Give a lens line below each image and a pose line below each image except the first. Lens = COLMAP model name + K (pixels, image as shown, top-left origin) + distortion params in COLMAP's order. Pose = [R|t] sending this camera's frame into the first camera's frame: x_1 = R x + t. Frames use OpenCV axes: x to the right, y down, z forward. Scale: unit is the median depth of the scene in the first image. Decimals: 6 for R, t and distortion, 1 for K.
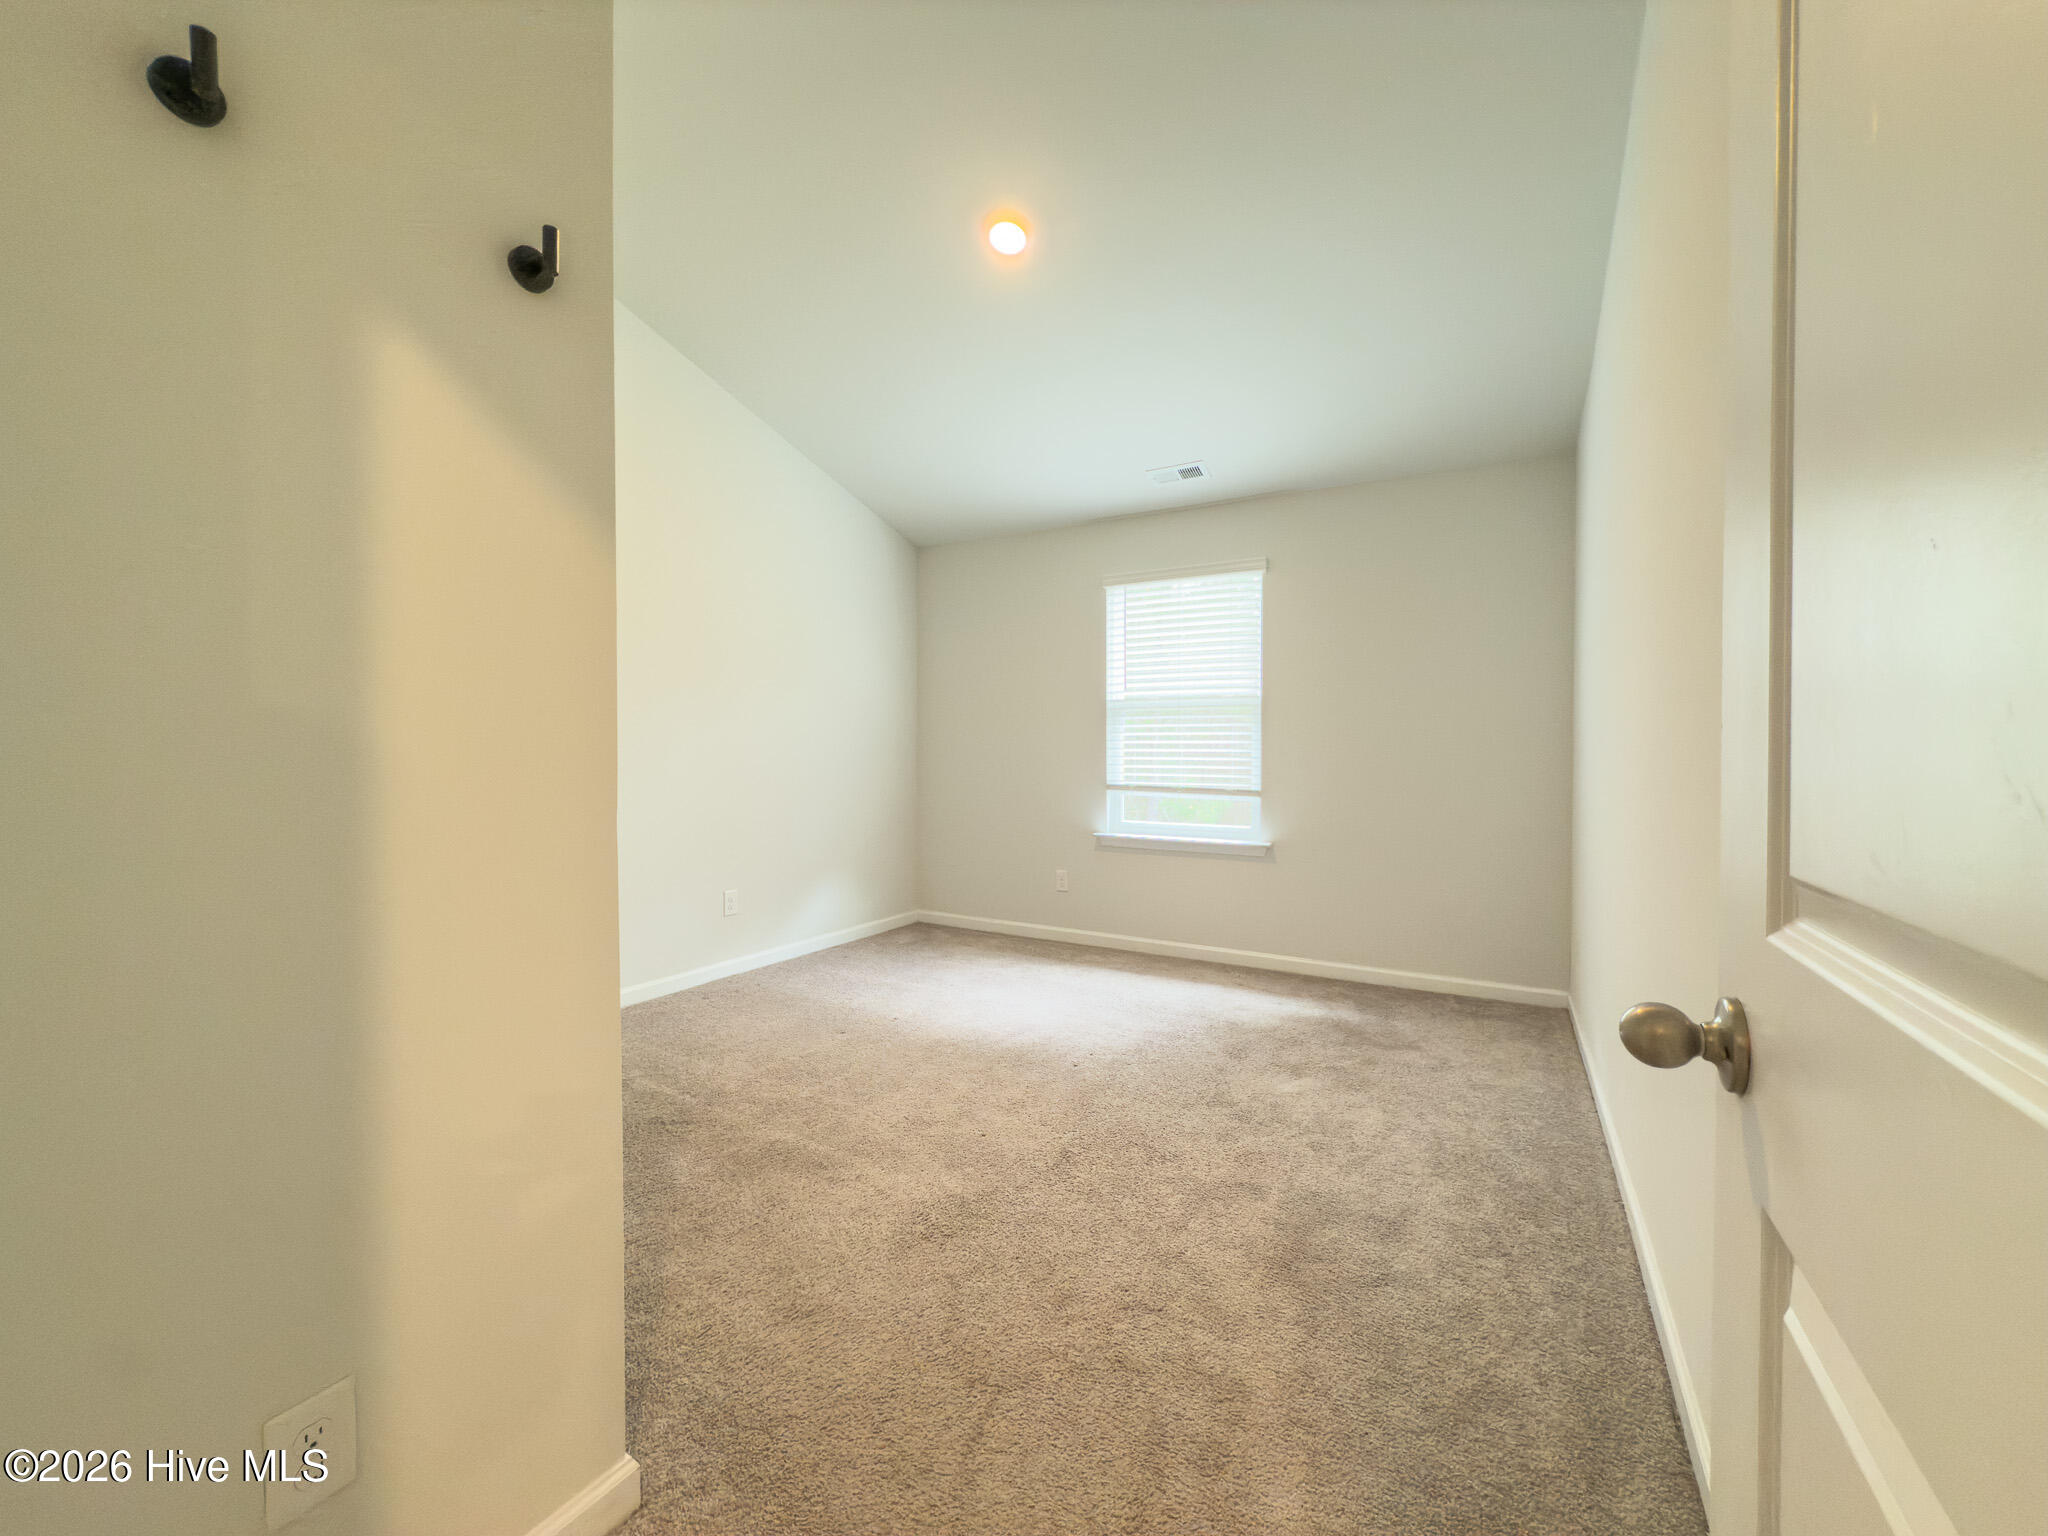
lens RADIAL K [[815.6, 0, 1023.8], [0, 815.6, 765.5], [0, 0, 1]] dist [0.000460, 0.000110]
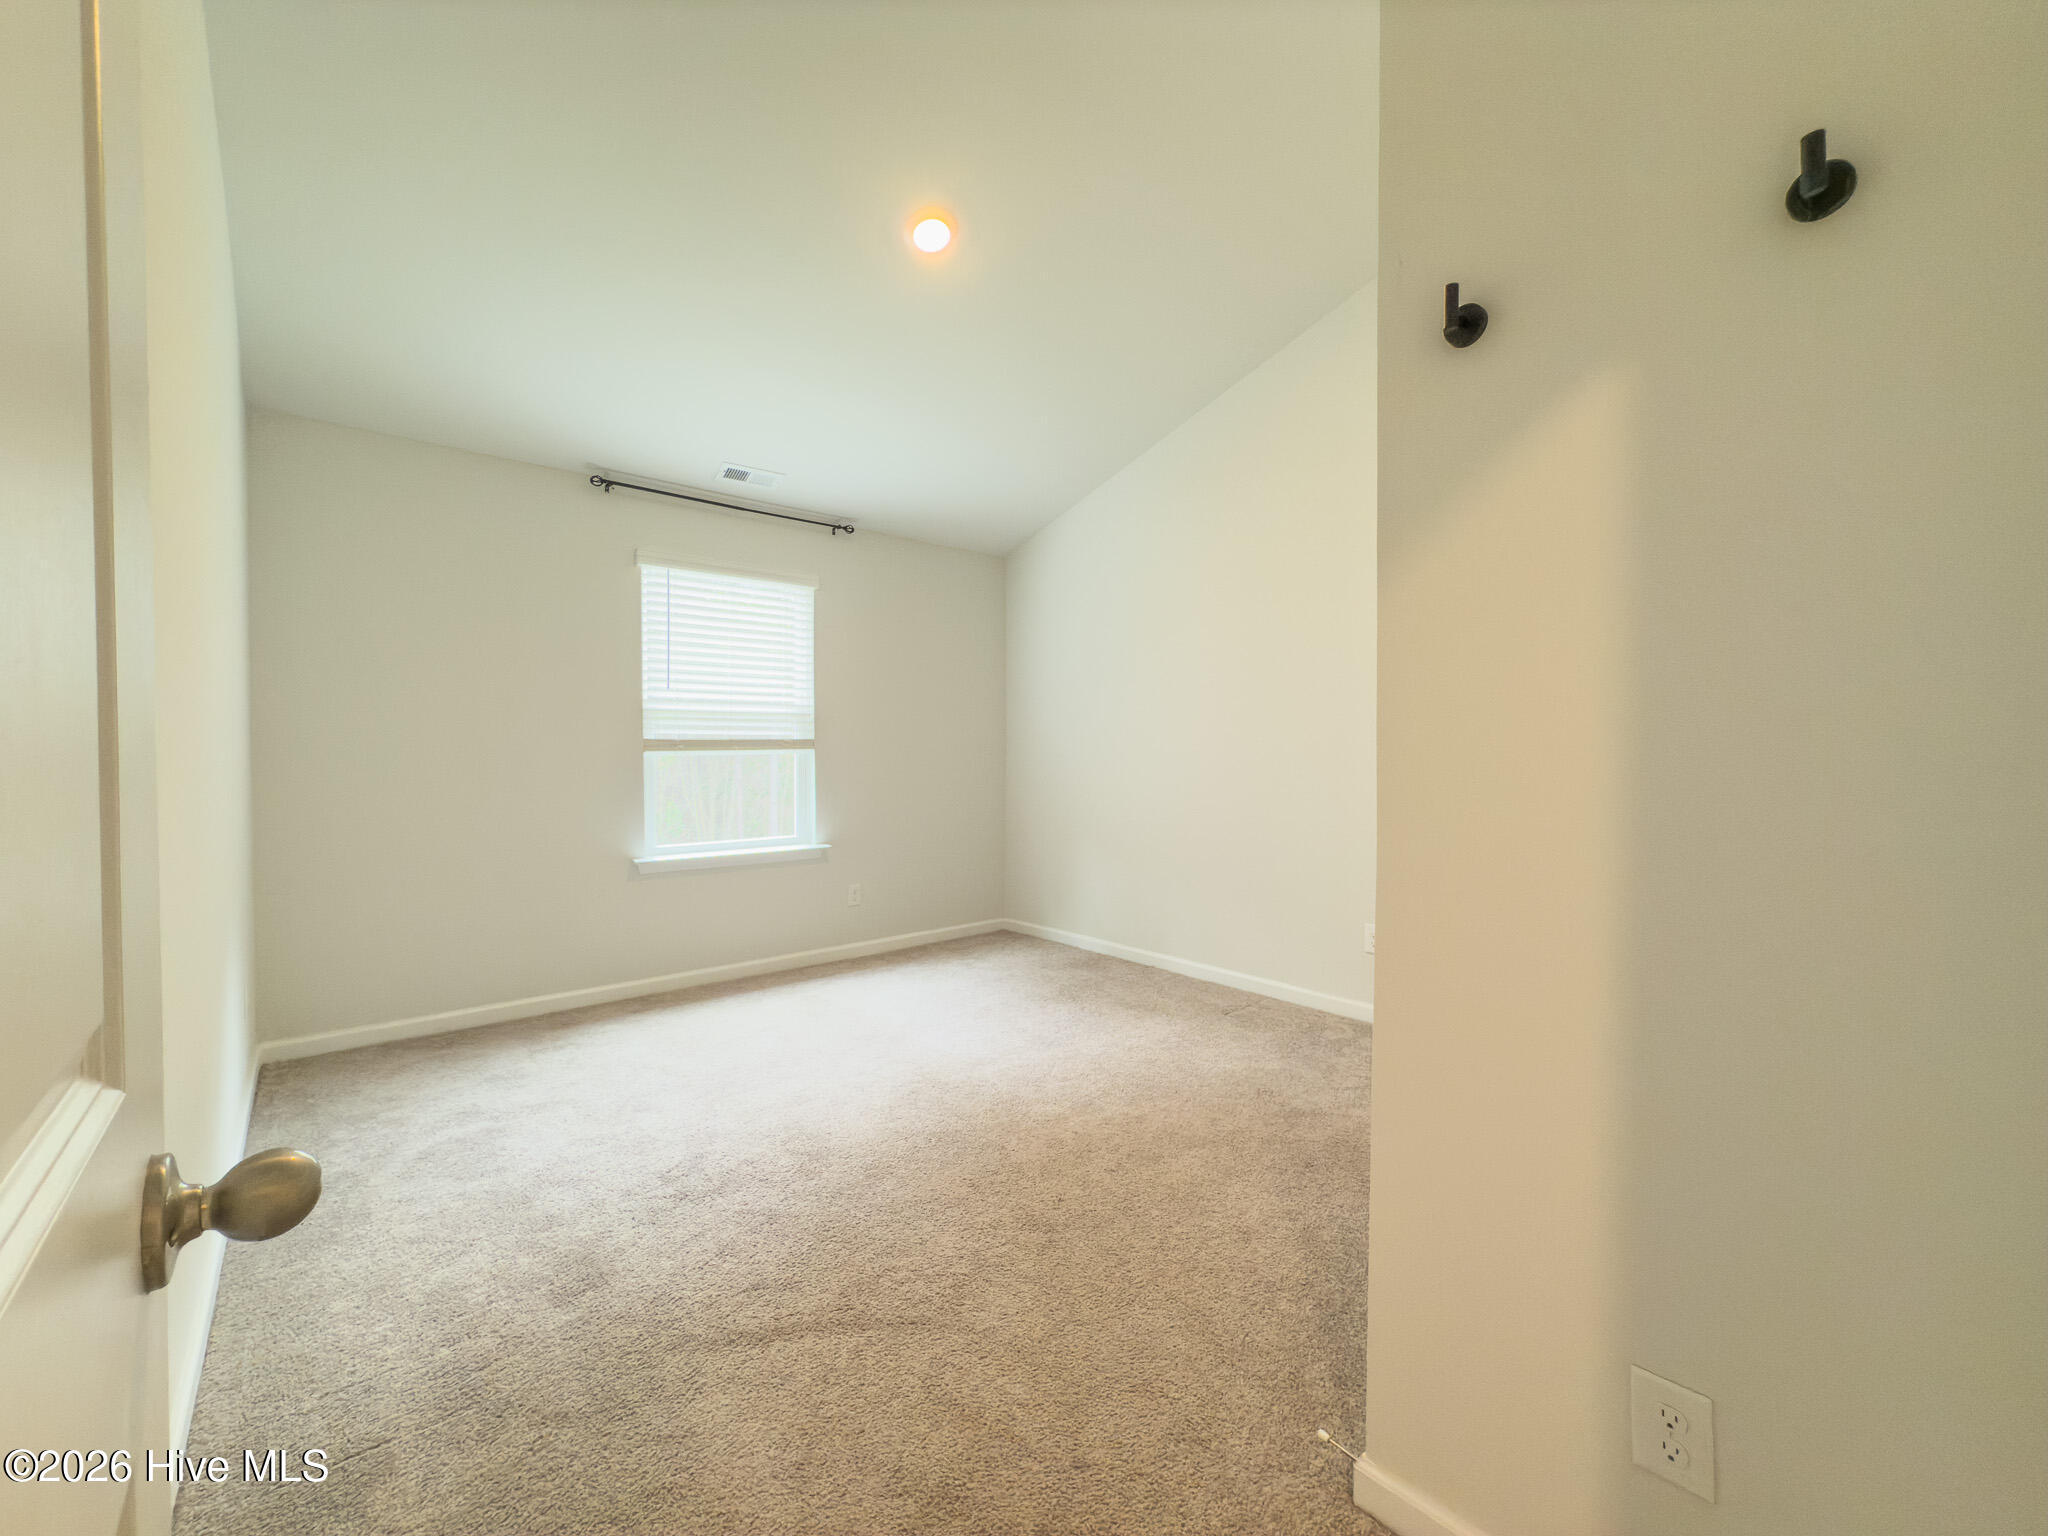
lens RADIAL K [[826.8, 0, 1024.0], [0, 826.8, 768.0], [0, 0, 1]] dist [0.001579, 0.000175]
pose [[0.331949, -0.016792, 0.943148, -0.572289], [0.028537, 0.999563, 0.007752, -0.004616], [-0.942866, 0.024341, 0.332283, 0.354264]]
